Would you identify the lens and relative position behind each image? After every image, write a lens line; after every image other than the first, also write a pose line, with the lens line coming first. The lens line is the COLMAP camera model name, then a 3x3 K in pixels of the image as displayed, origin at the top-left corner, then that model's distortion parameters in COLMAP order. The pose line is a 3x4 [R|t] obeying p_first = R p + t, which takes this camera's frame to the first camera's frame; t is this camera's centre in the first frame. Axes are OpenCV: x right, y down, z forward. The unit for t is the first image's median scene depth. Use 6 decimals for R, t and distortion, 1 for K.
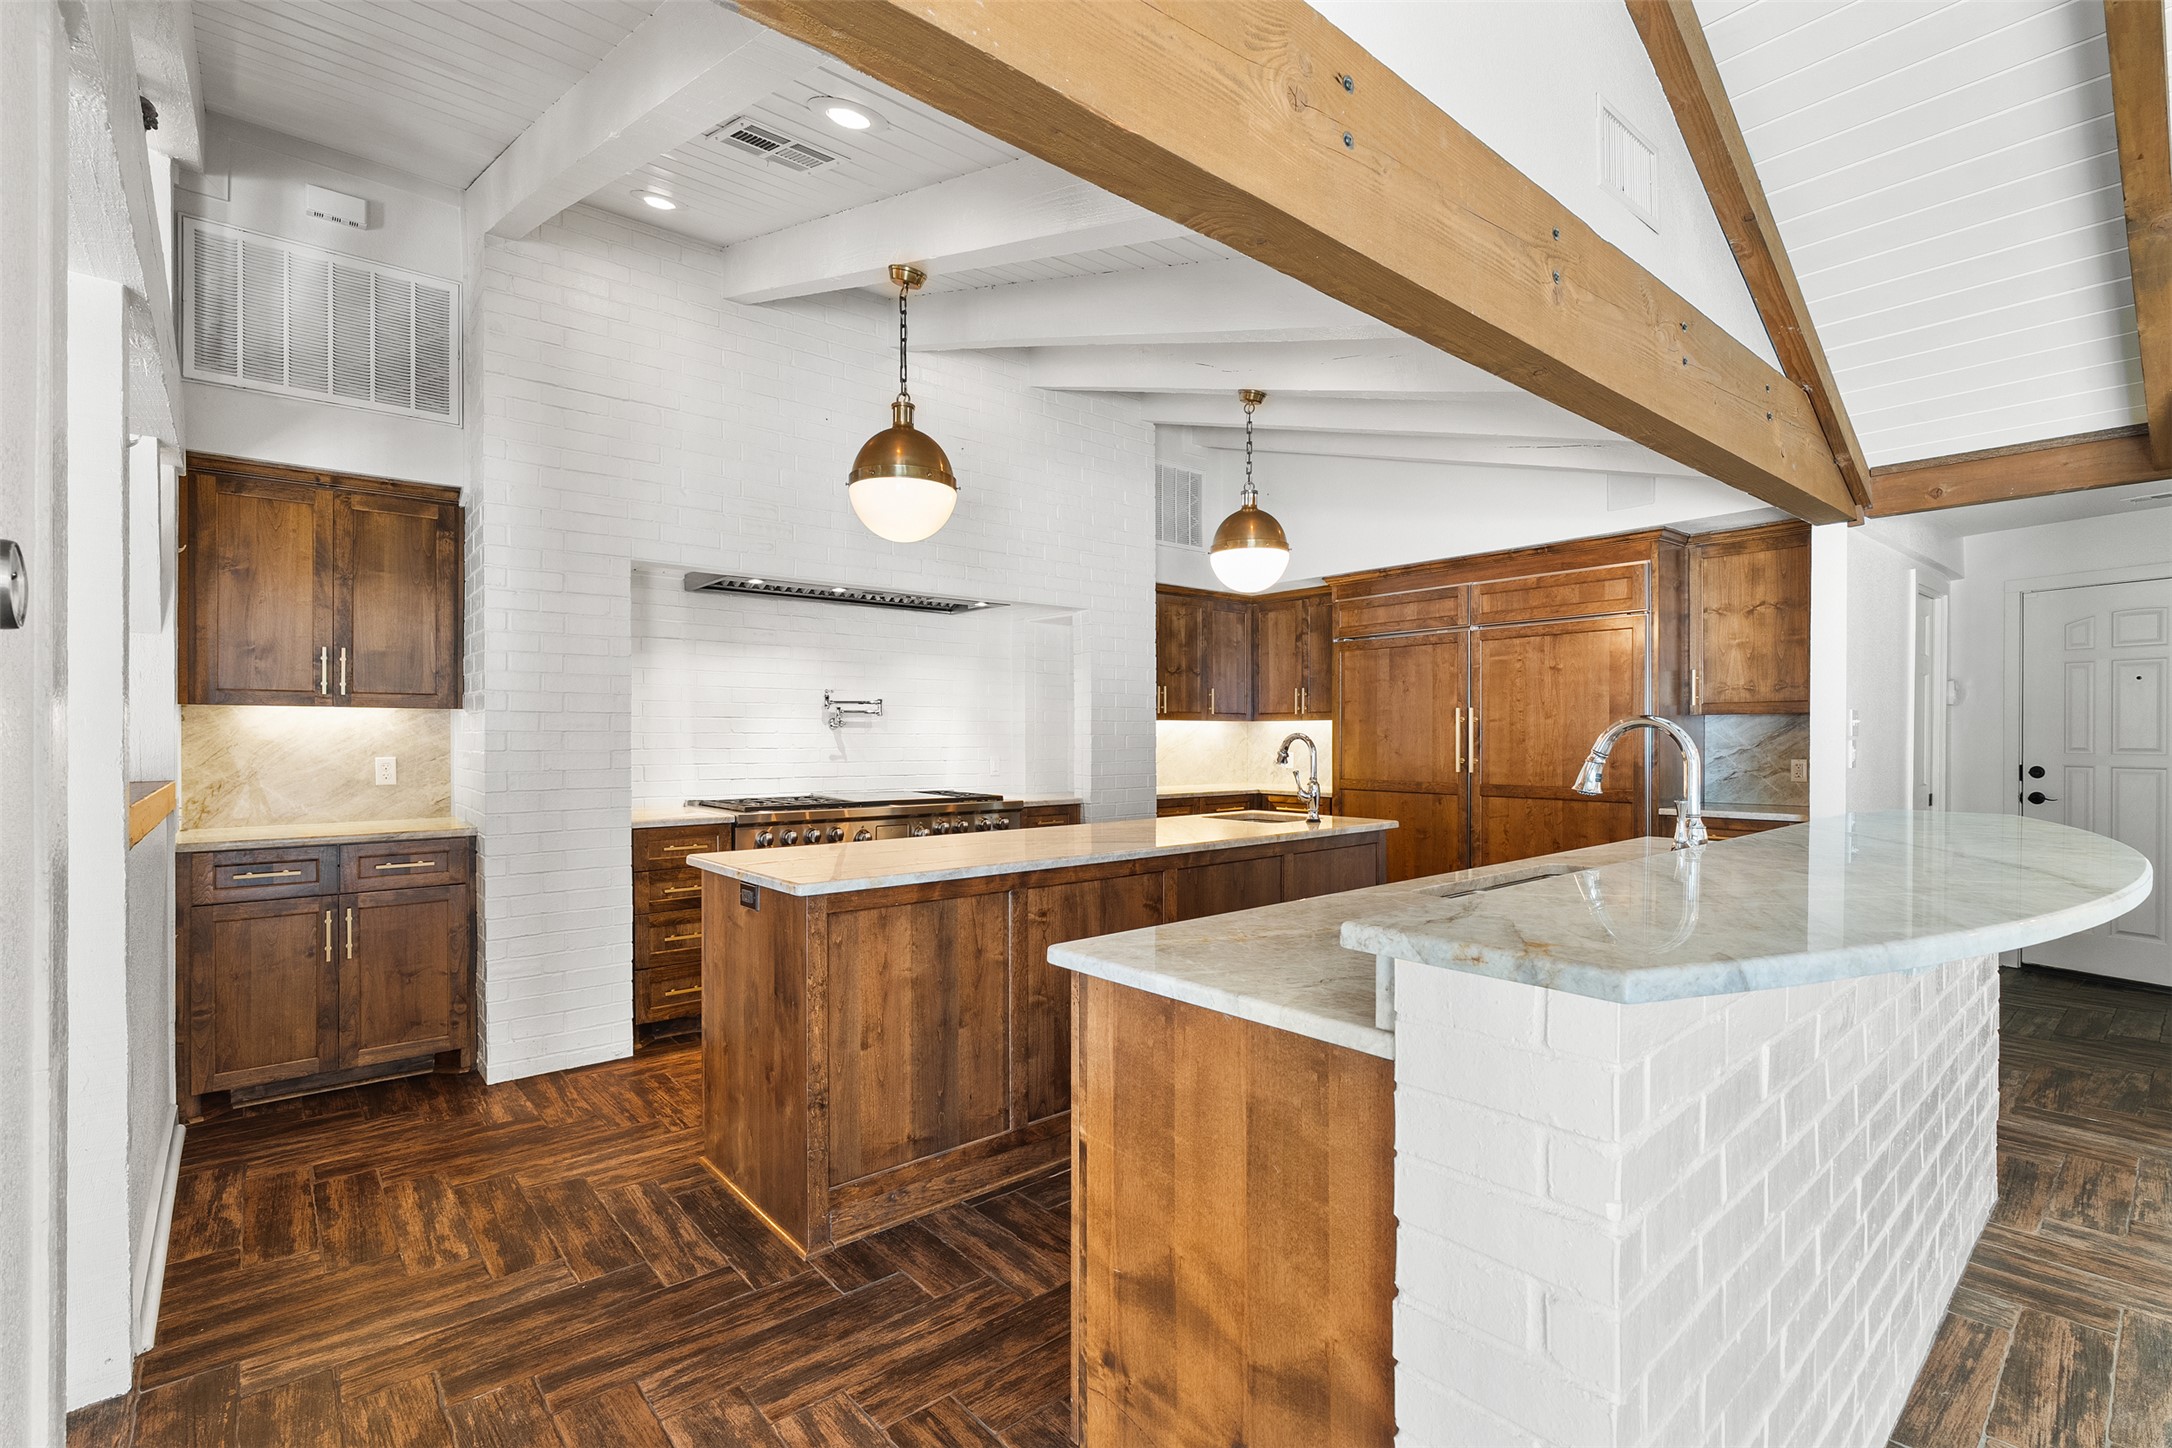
lens RADIAL K [[971.9, 0, 1096.3], [0, 971.9, 728.5], [0, 0, 1]] dist [-0.000617, 0.000782]
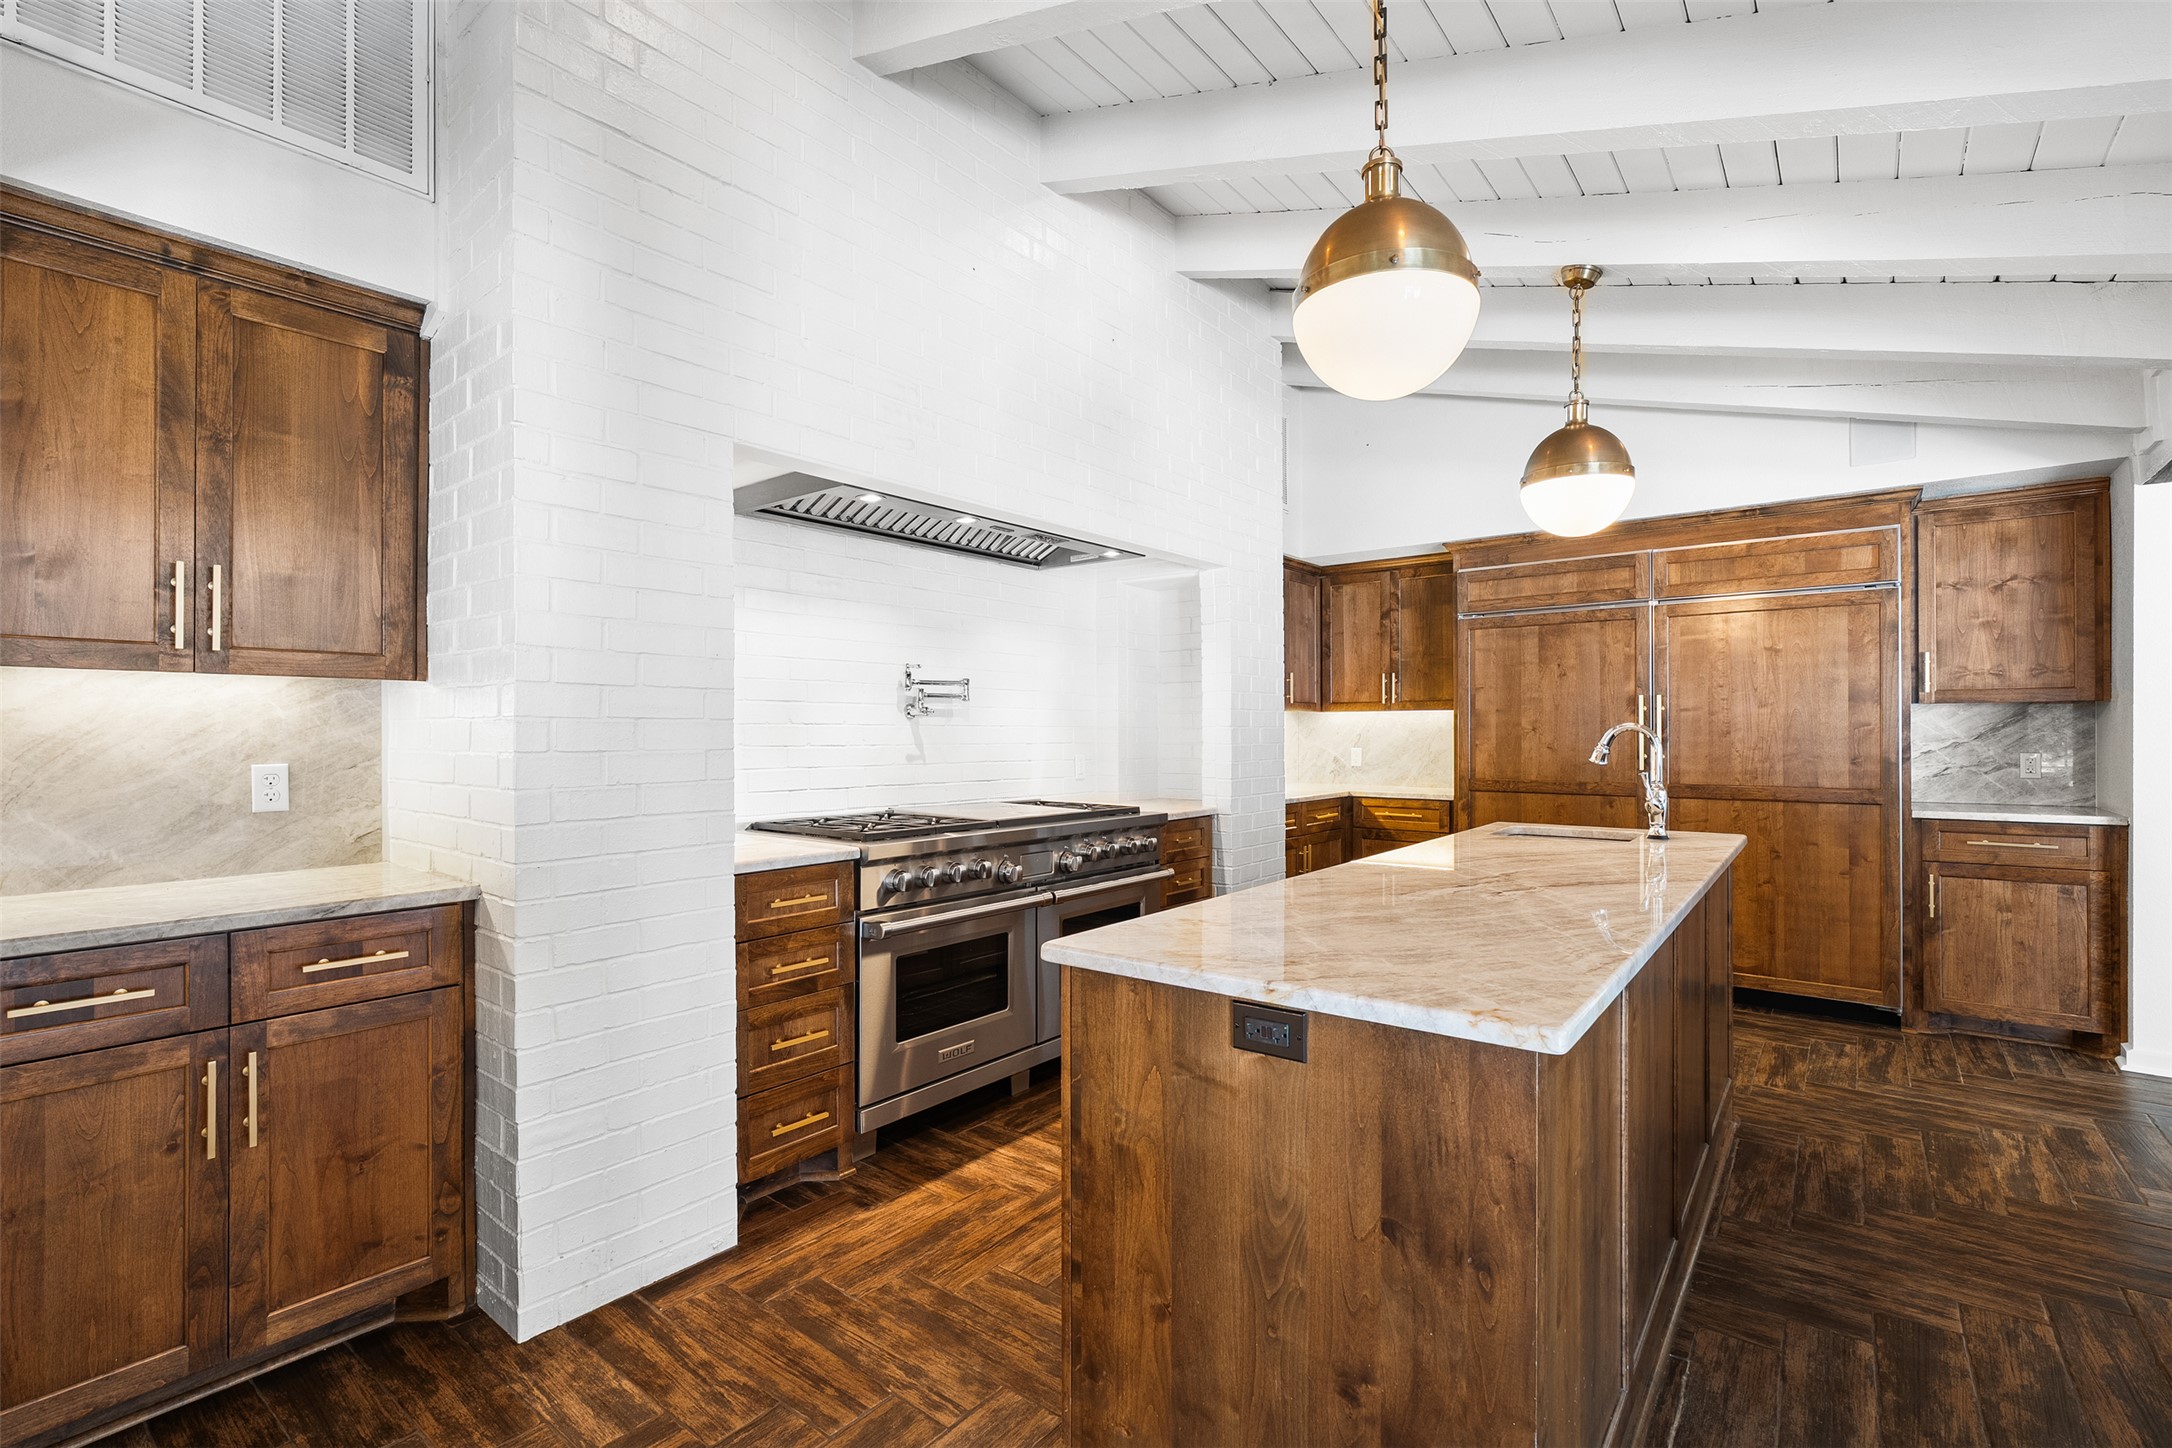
lens RADIAL K [[971.9, 0, 1080.9], [0, 971.9, 720.7], [0, 0, 1]] dist [-0.000617, 0.000782]
pose [[0.981374, 0.000848, 0.192103, -0.375919], [-0.000212, 0.999994, -0.003332, 0.005870], [-0.192105, 0.003229, 0.981369, 0.345799]]
